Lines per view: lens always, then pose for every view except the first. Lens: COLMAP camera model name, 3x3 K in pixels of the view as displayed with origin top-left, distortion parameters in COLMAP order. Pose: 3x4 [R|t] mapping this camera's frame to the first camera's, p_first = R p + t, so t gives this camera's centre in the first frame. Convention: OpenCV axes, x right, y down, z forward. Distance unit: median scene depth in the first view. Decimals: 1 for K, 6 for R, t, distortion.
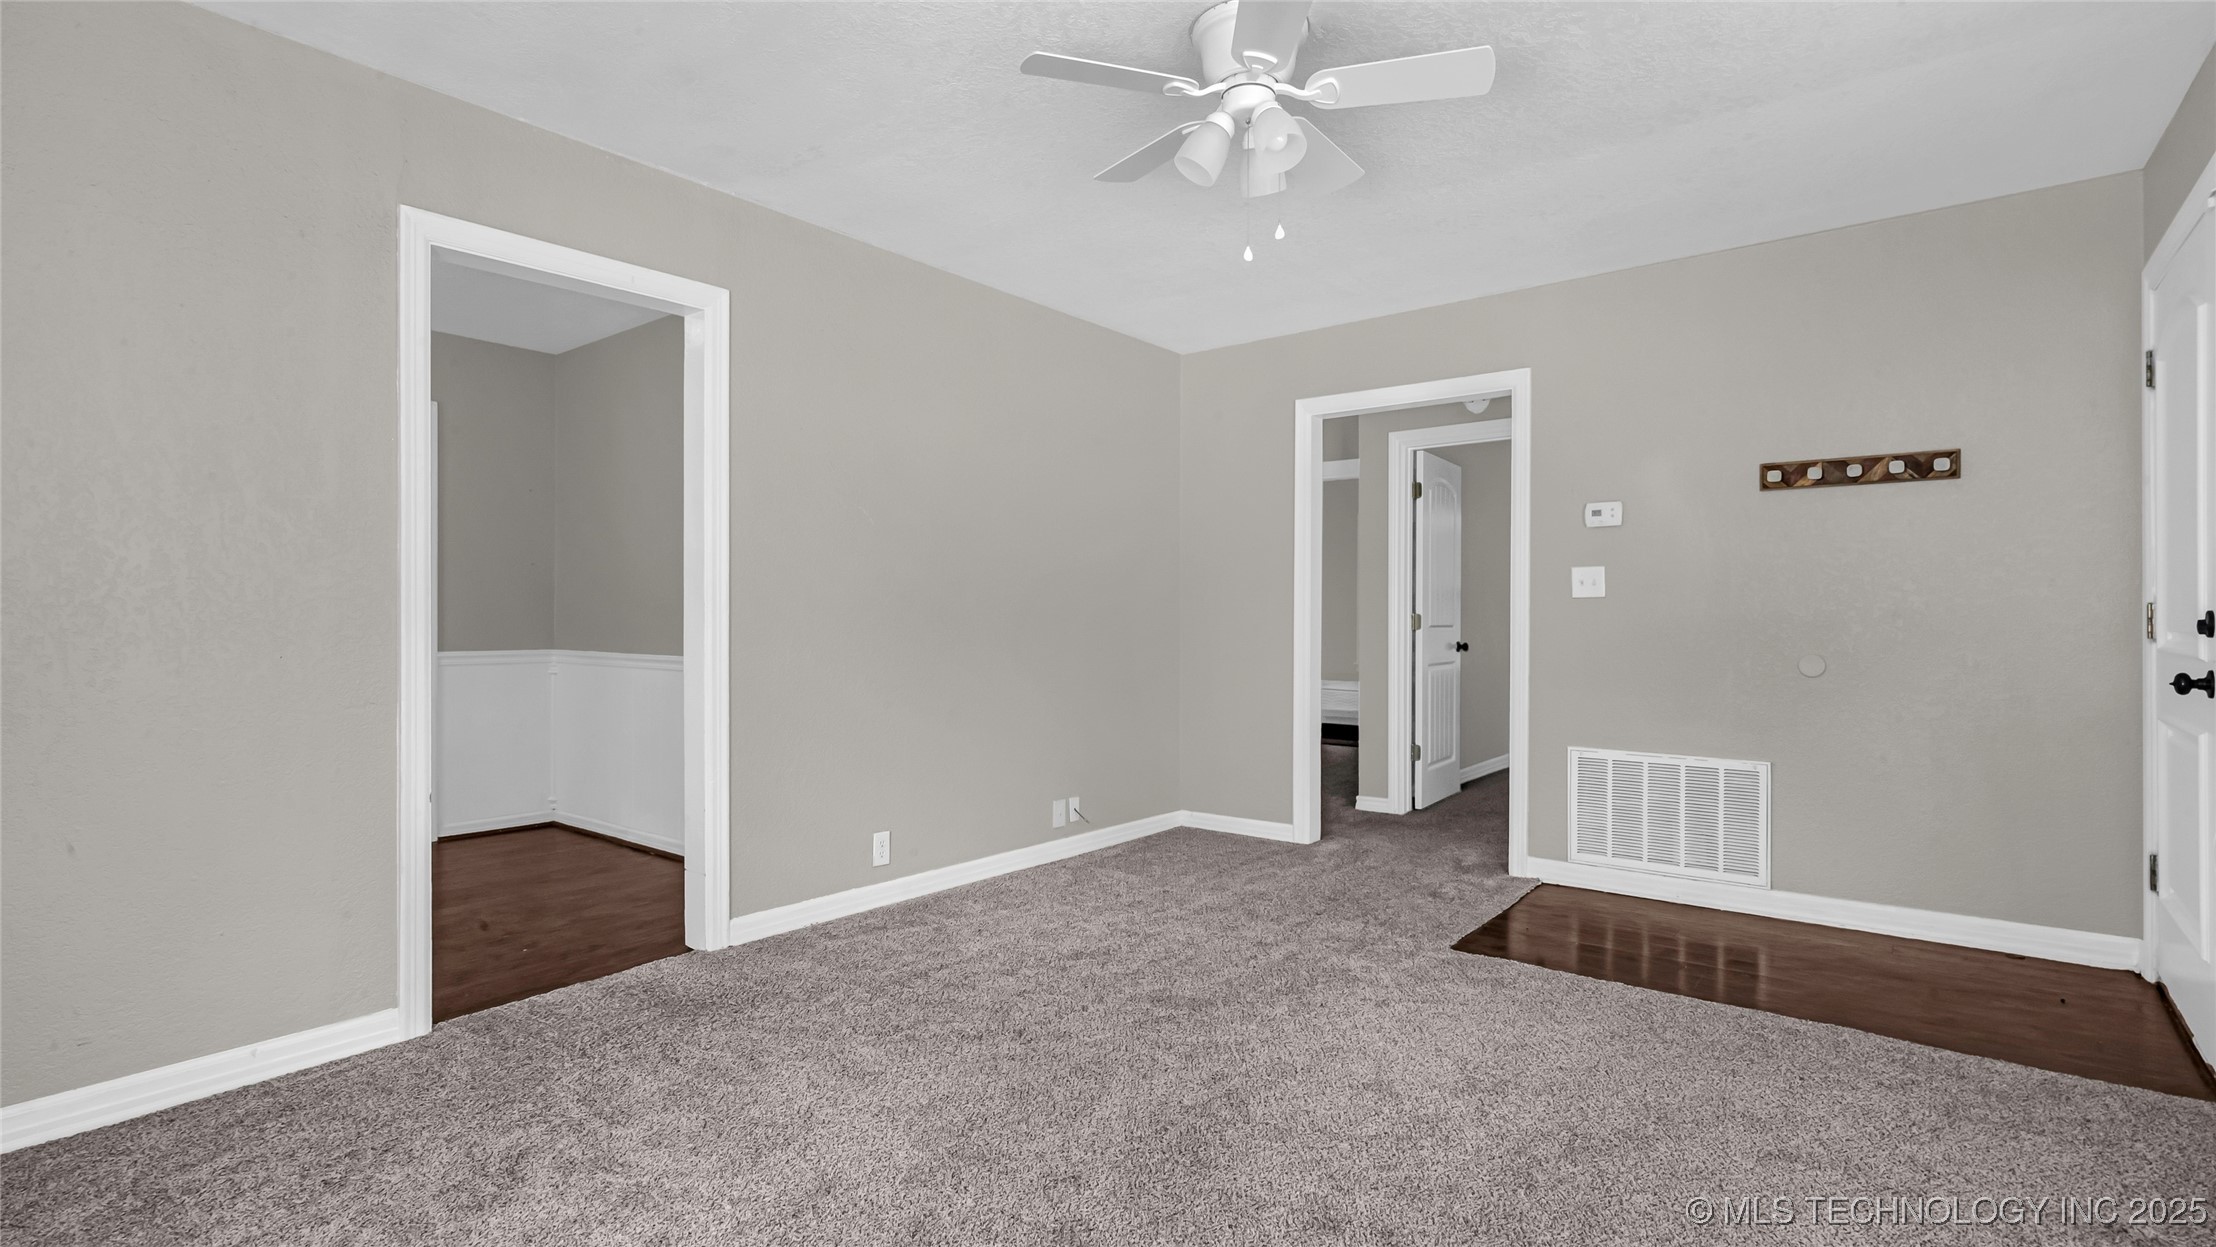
lens RADIAL K [[1060.9, 0, 1105.9], [0, 1060.9, 654.2], [0, 0, 1]] dist [-0.000573, -0.000115]
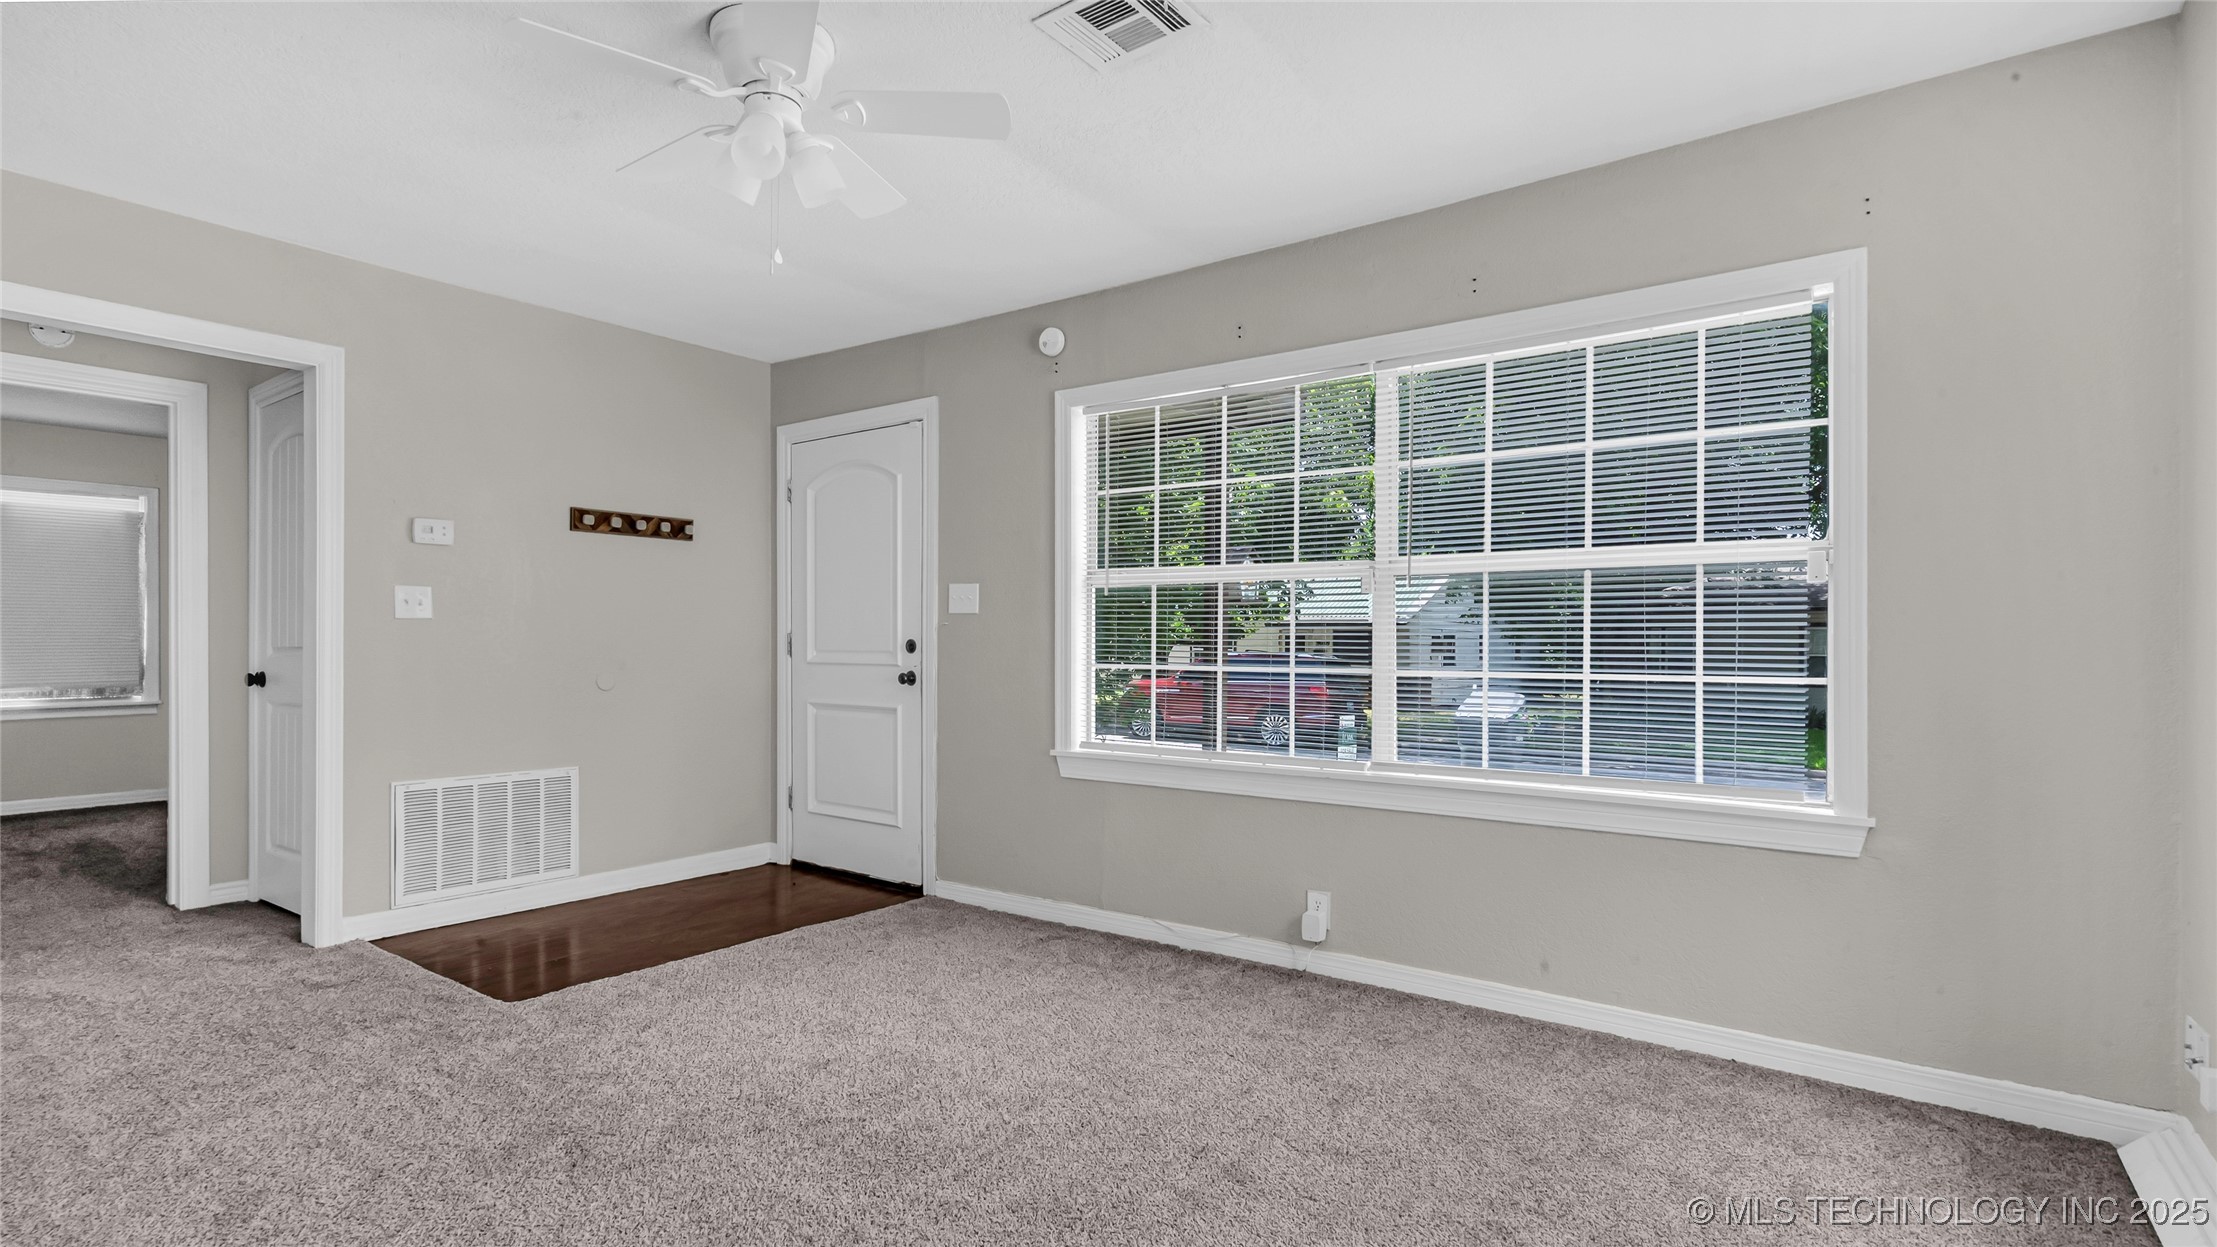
lens RADIAL K [[1077.2, 0, 1099.9], [0, 1077.2, 641.5], [0, 0, 1]] dist [-0.001588, -0.000245]
pose [[-0.044250, 0.001926, 0.999019, -0.565861], [0.032335, 0.999477, -0.000494, -0.014285], [-0.998497, 0.032281, -0.044289, 0.478586]]
